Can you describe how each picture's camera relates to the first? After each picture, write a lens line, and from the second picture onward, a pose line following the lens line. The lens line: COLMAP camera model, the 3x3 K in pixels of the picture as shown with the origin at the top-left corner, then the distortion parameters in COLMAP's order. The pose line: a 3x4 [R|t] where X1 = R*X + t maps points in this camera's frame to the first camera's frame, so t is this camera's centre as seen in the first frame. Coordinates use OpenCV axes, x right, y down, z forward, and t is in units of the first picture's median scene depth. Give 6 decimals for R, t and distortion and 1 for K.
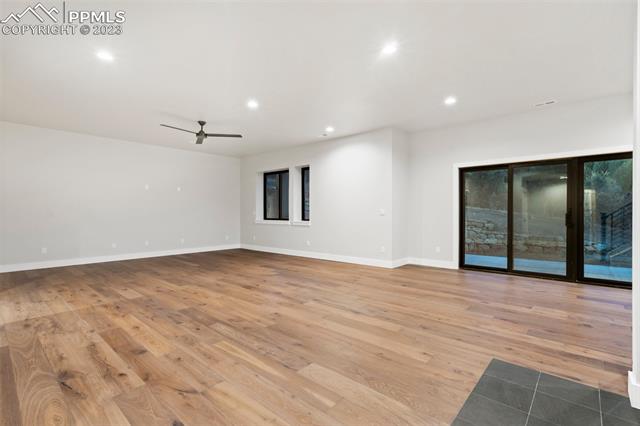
lens RADIAL K [[296.5, 0, 317.0], [0, 296.5, 214.4], [0, 0, 1]] dist [0.002048, 0.000371]
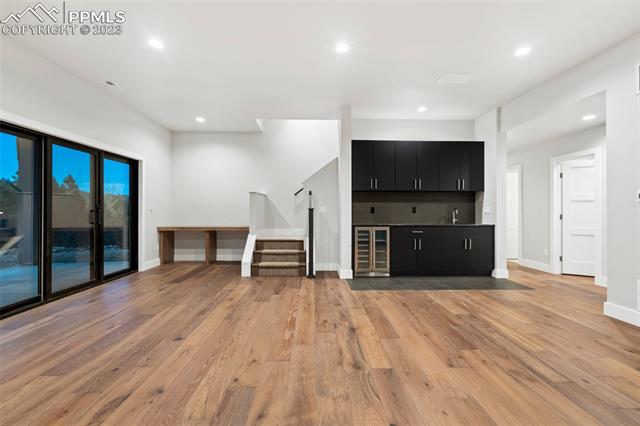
lens RADIAL K [[296.5, 0, 317.0], [0, 296.5, 214.4], [0, 0, 1]] dist [0.002048, 0.000371]
pose [[-0.681133, -0.011765, 0.732065, -0.473196], [-0.000657, 0.999880, 0.015458, -0.010173], [-0.732159, 0.010048, -0.681060, 1.904540]]
